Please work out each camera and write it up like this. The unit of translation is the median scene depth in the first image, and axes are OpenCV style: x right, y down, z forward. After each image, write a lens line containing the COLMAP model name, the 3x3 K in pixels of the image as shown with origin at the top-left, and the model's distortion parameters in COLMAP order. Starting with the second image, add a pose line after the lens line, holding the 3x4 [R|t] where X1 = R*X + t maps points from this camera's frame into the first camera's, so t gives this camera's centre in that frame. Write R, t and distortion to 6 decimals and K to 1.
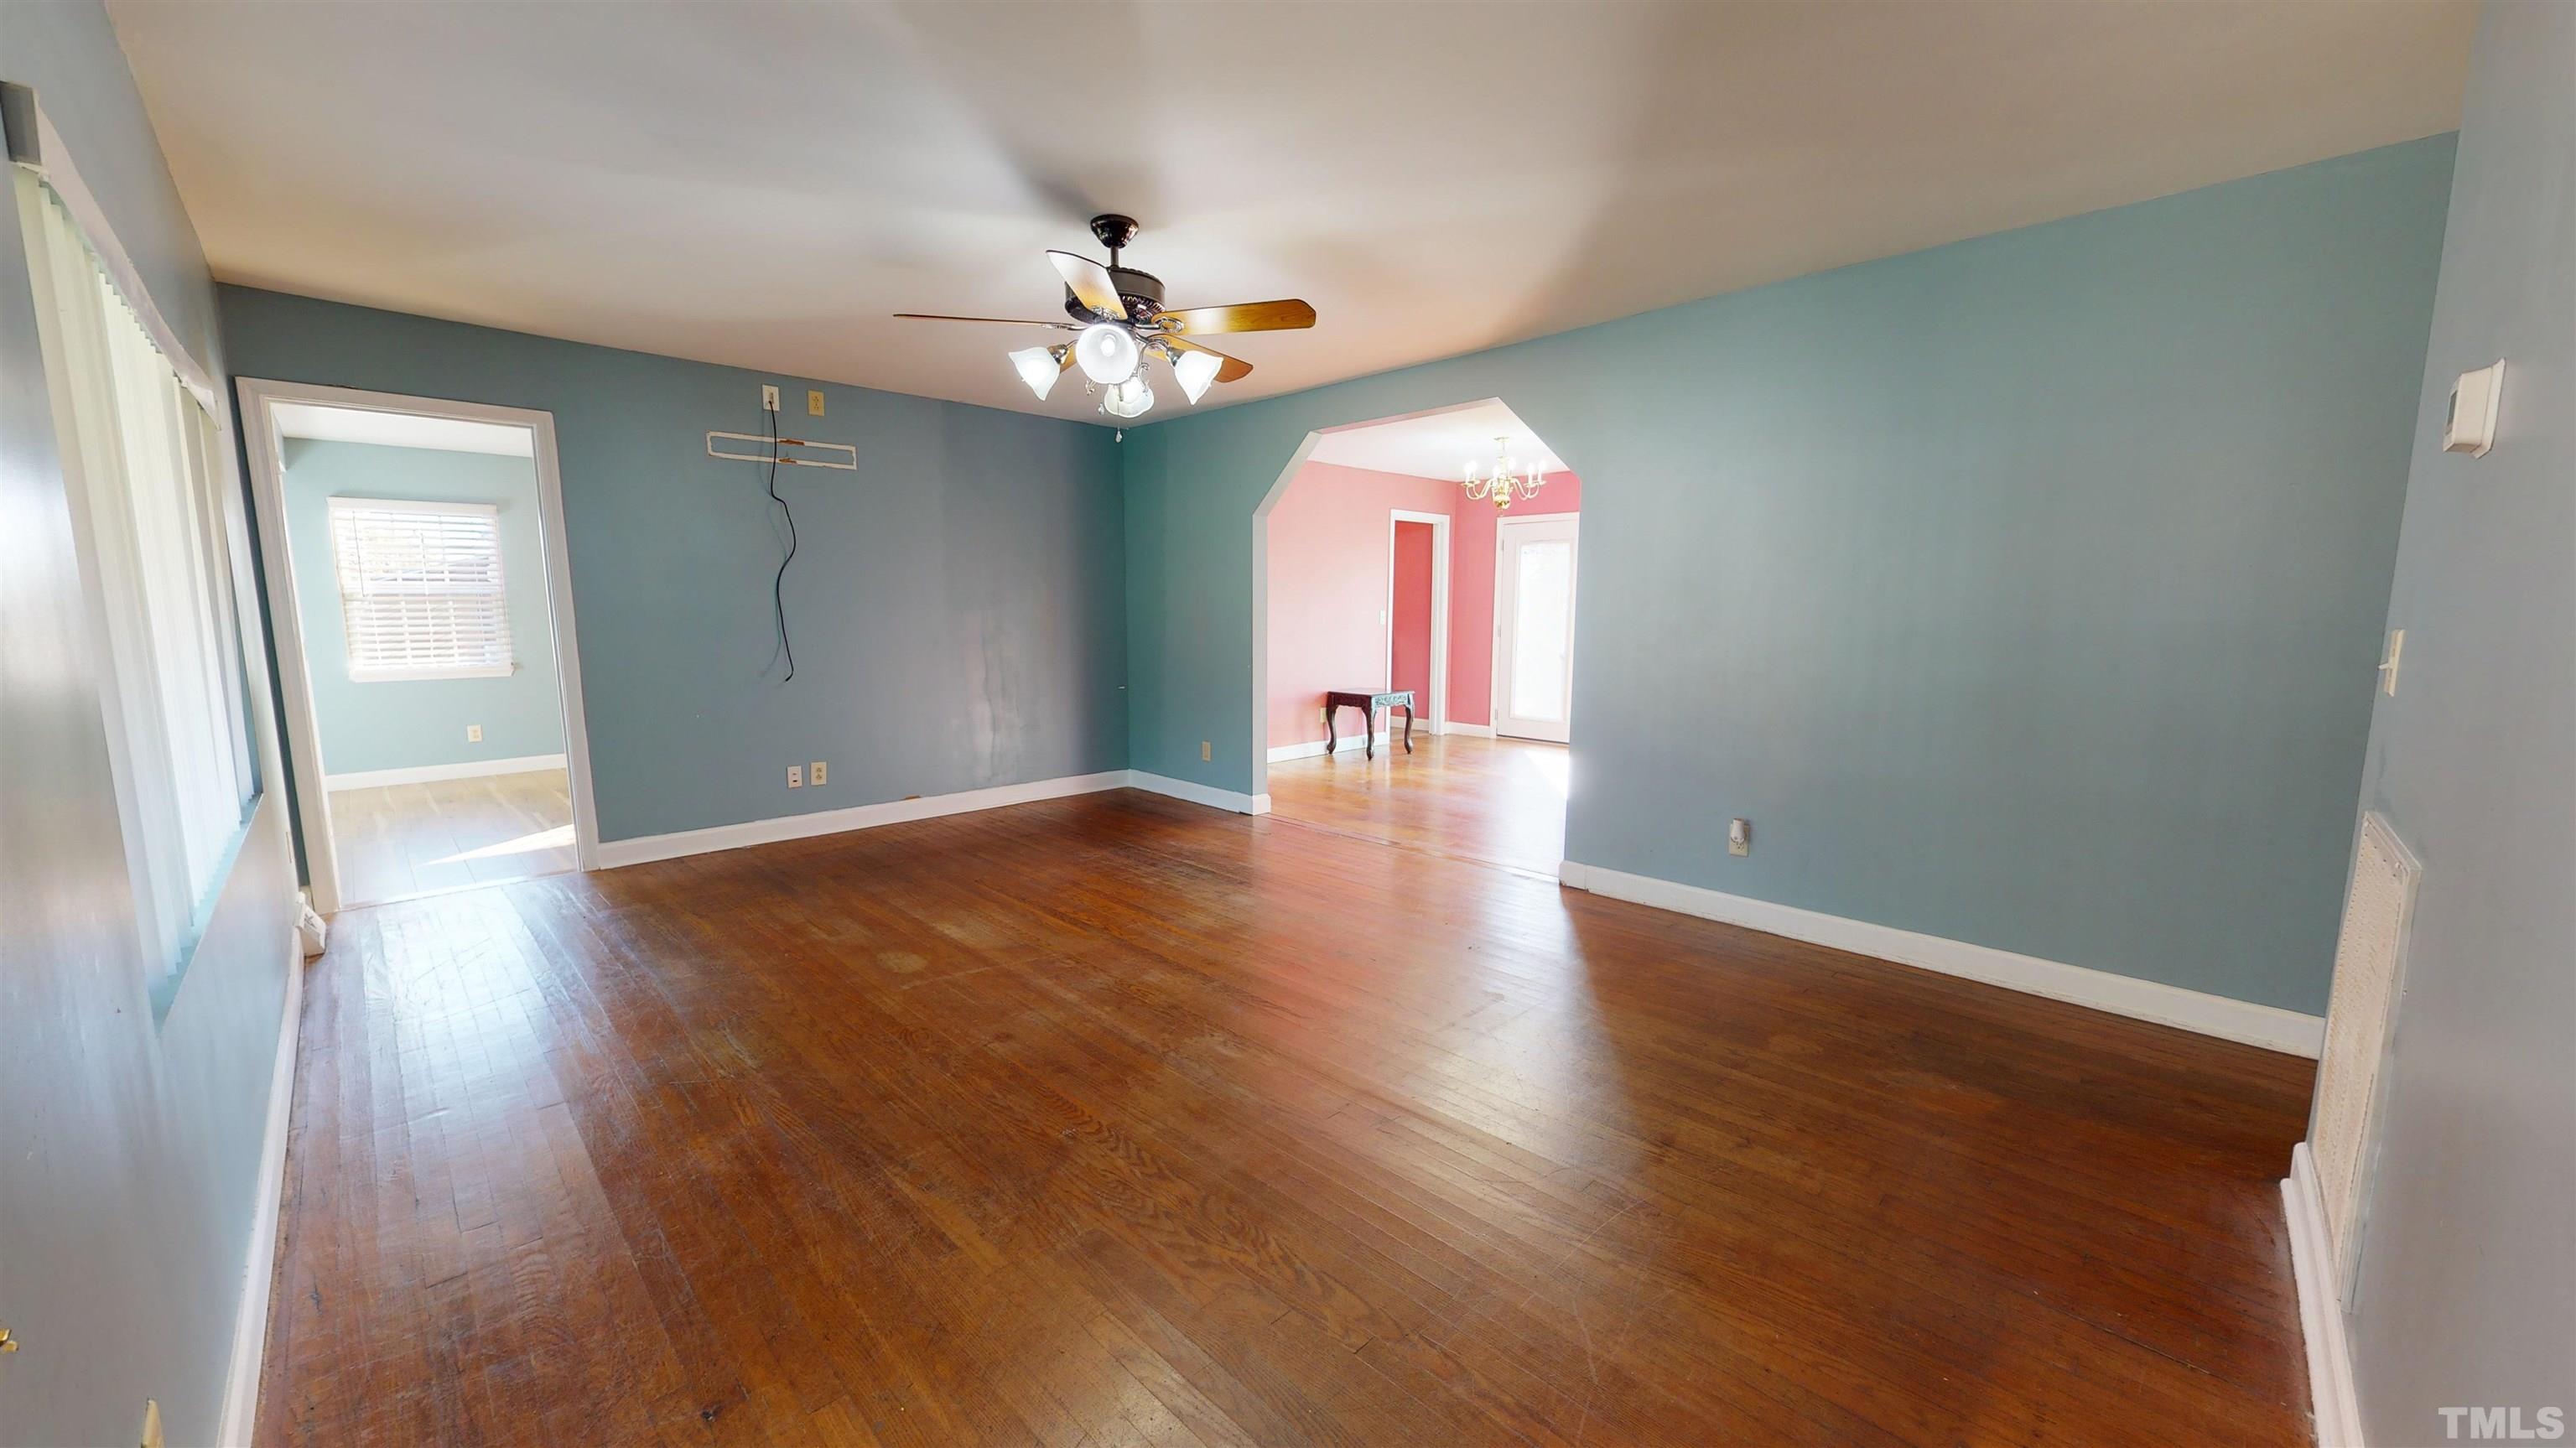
lens RADIAL K [[944.1, 0, 1288.0], [0, 944.1, 724.0], [0, 0, 1]] dist [-0.000073, -0.000326]
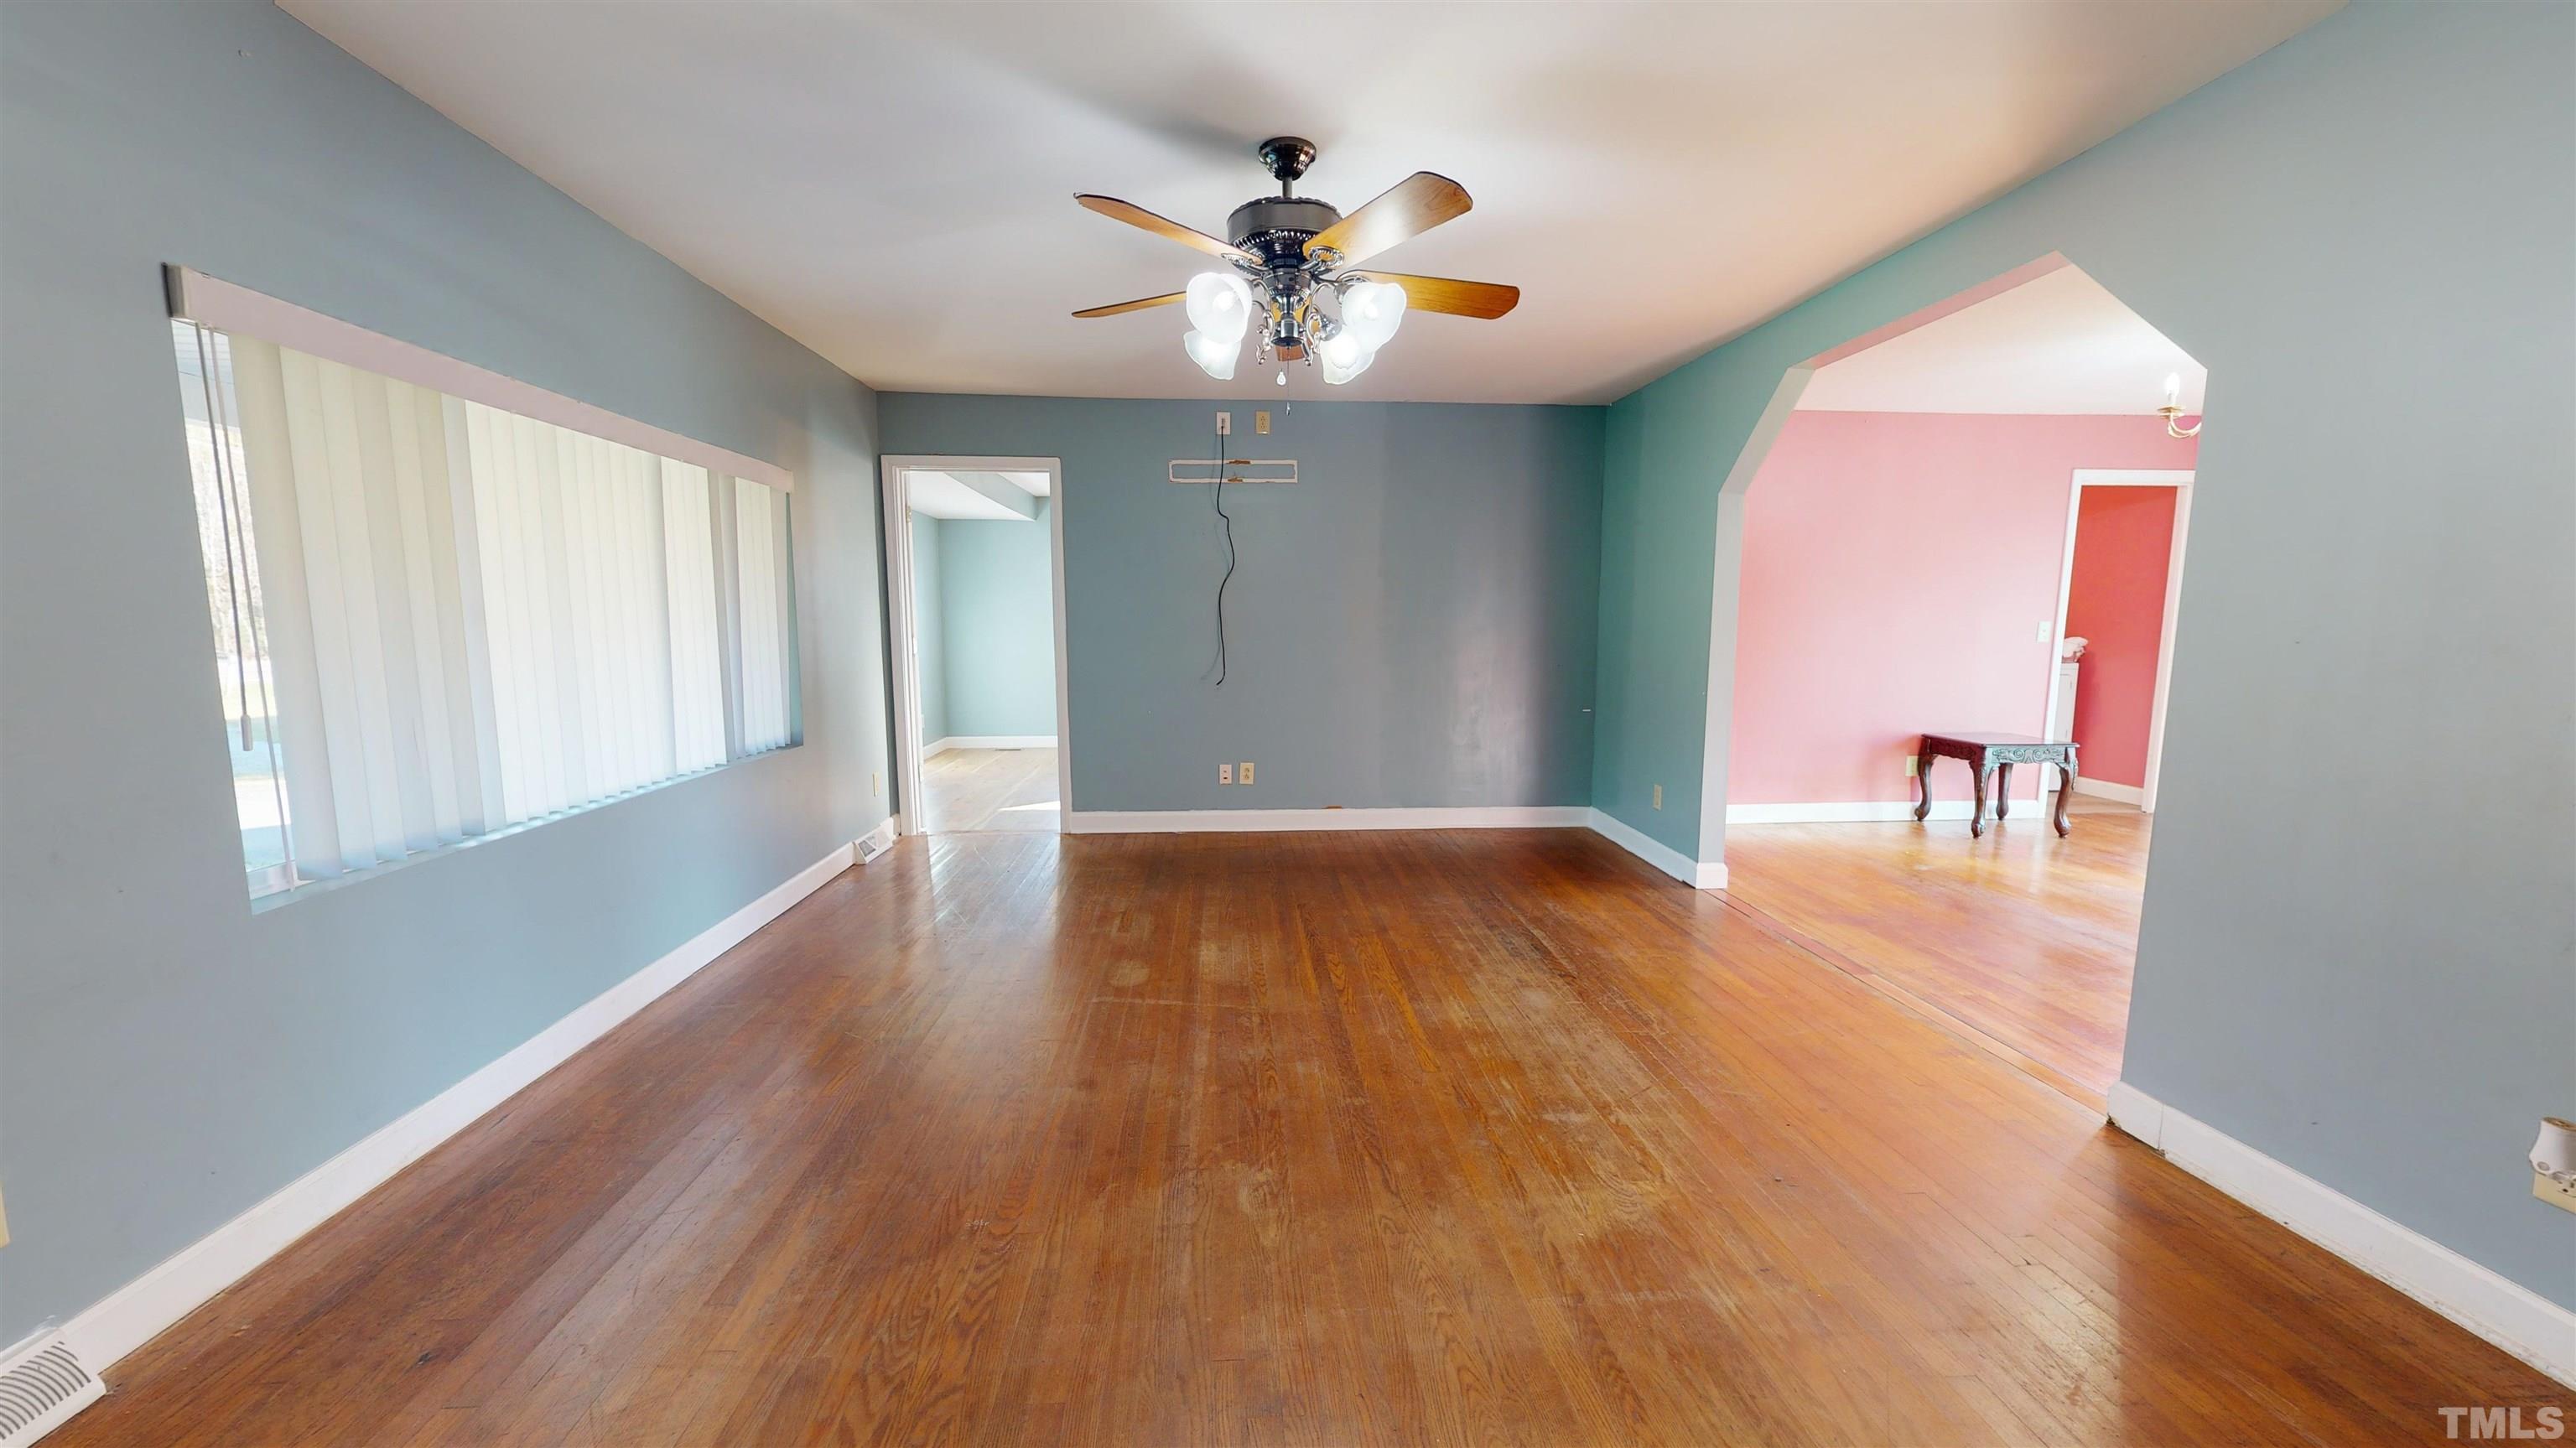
lens RADIAL K [[944.1, 0, 1288.0], [0, 944.1, 724.0], [0, 0, 1]] dist [-0.000073, -0.000326]
pose [[0.756476, 0.072311, -0.650012, 0.257061], [-0.080064, 0.996633, 0.017694, -0.029294], [0.649103, 0.038657, 0.759718, 0.260818]]
